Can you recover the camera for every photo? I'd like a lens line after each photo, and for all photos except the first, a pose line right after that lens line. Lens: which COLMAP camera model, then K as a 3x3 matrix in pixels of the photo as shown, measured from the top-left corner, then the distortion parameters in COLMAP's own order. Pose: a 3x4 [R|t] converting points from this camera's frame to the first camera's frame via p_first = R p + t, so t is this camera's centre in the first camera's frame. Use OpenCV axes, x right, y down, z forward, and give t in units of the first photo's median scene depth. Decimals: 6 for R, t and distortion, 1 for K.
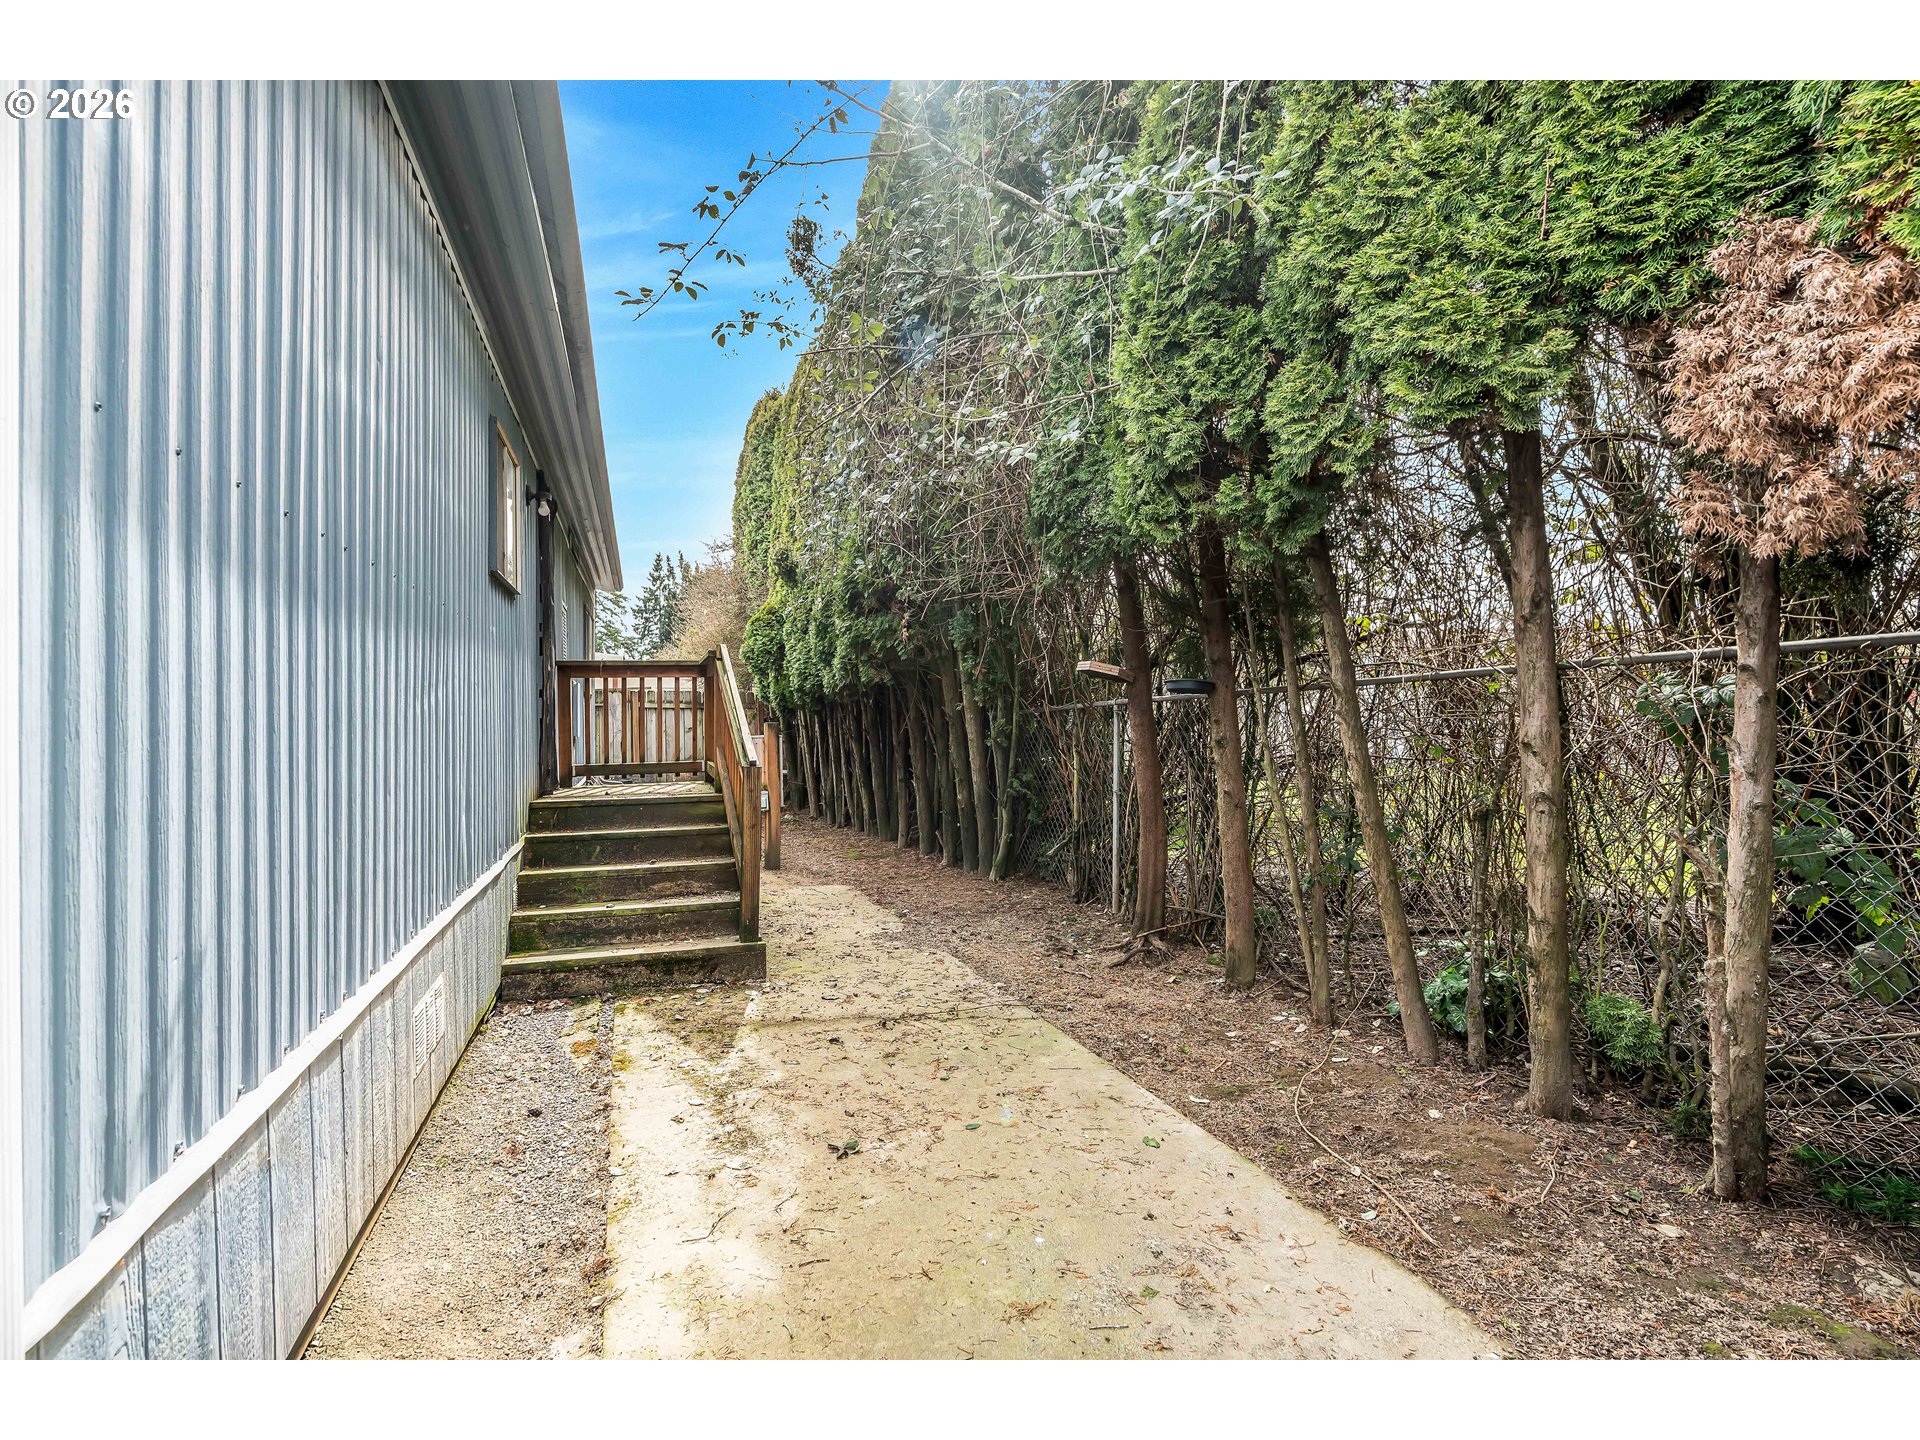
lens RADIAL K [[870.5, 0, 963.9], [0, 870.5, 719.8], [0, 0, 1]] dist [-0.010752, 0.001060]
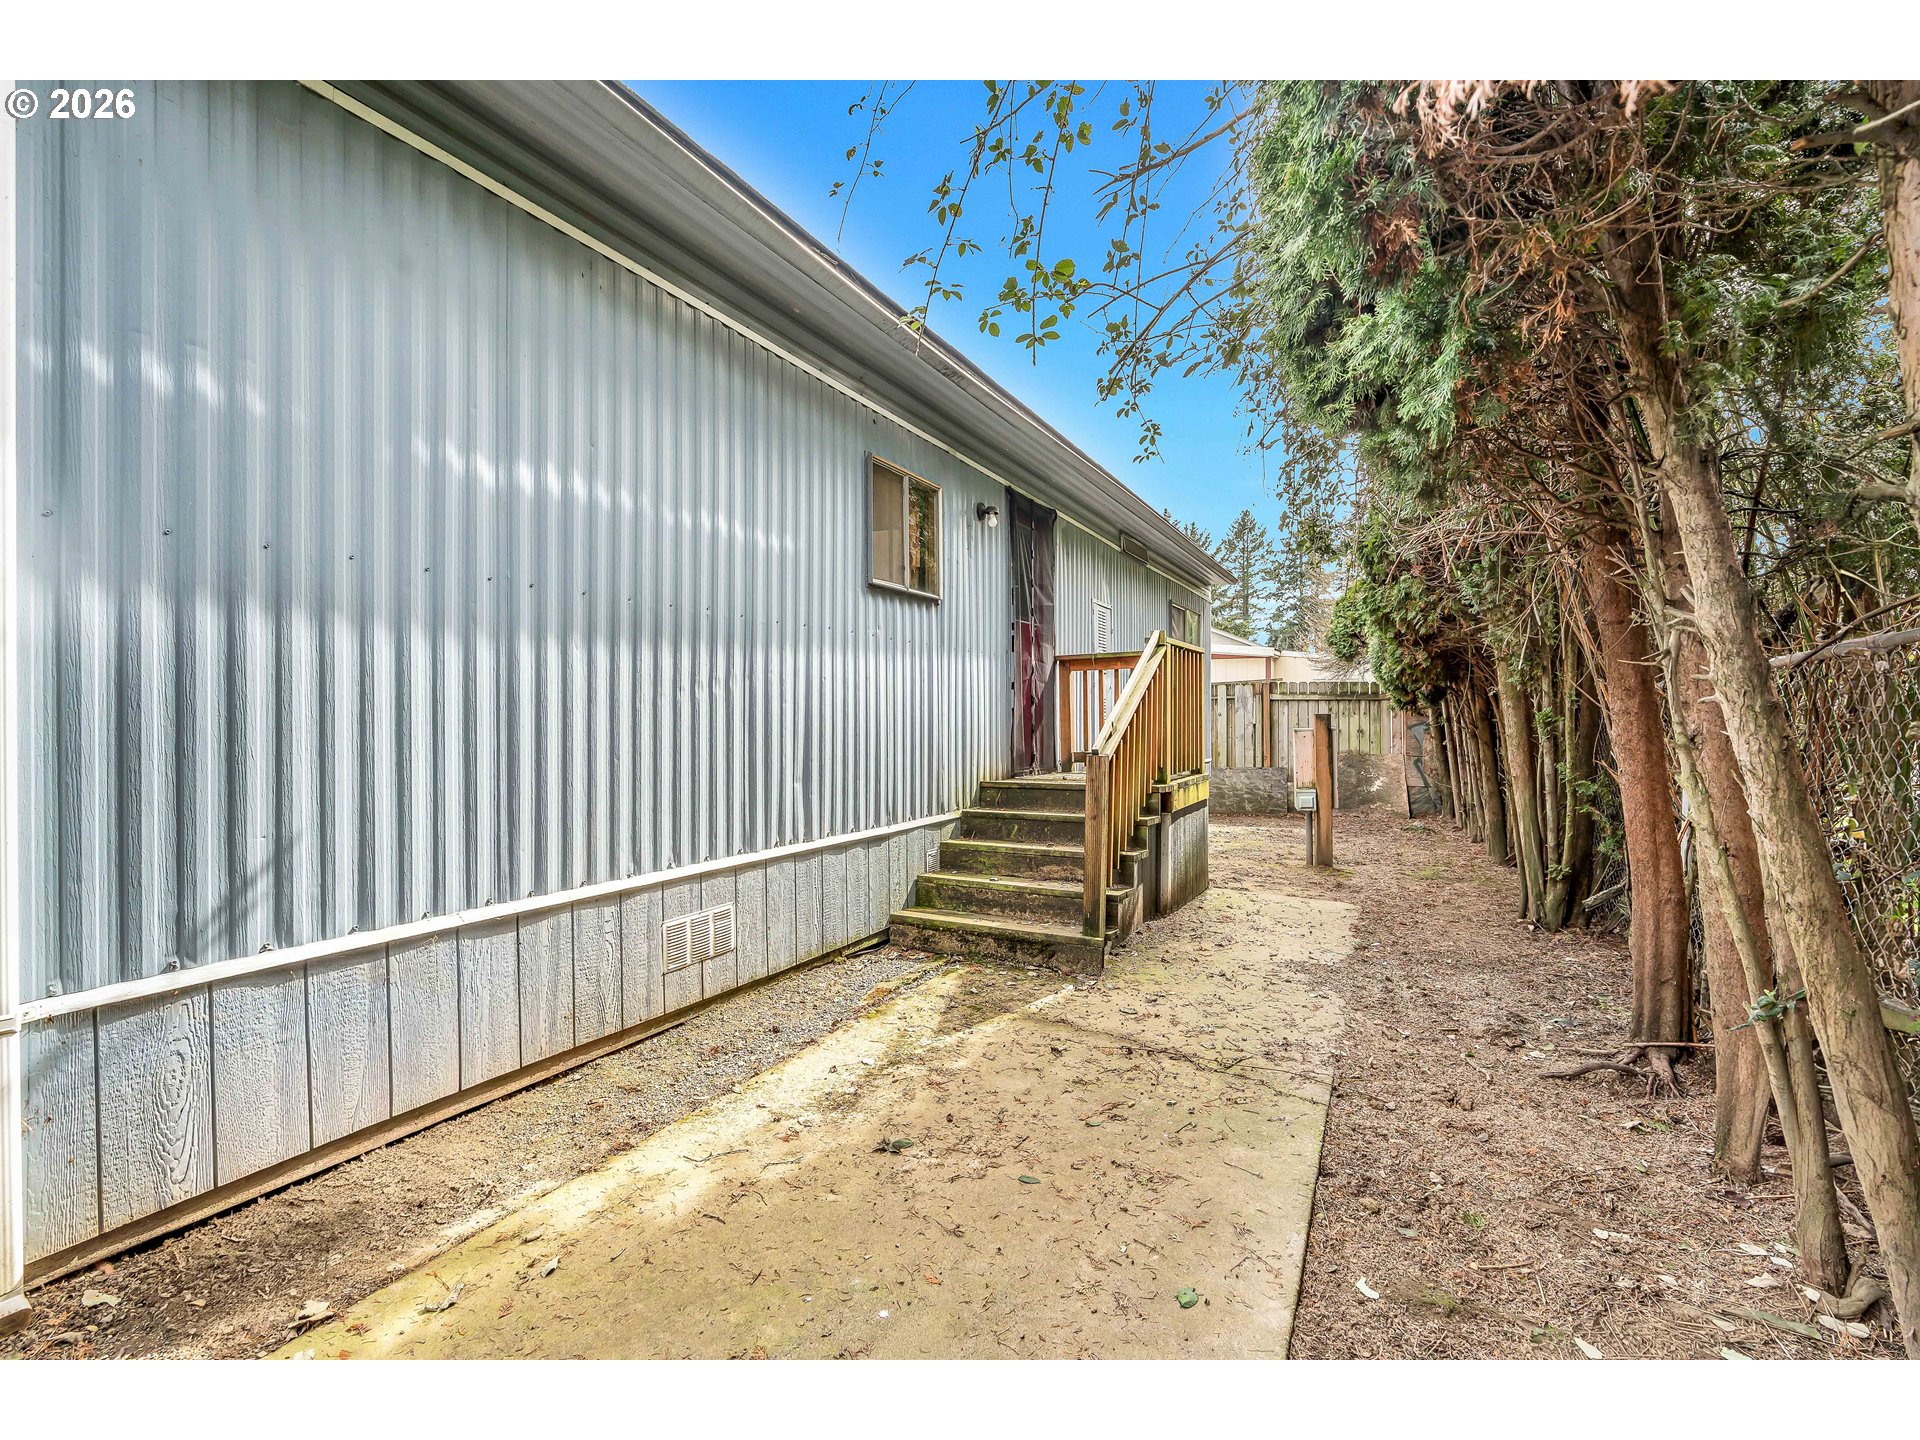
lens RADIAL K [[870.5, 0, 962.0], [0, 870.5, 718.4], [0, 0, 1]] dist [-0.010752, 0.001060]
pose [[0.679362, 0.004036, -0.733792, 0.397829], [-0.000615, 0.999988, 0.004931, 0.008105], [0.733803, -0.002898, 0.679356, 0.254578]]
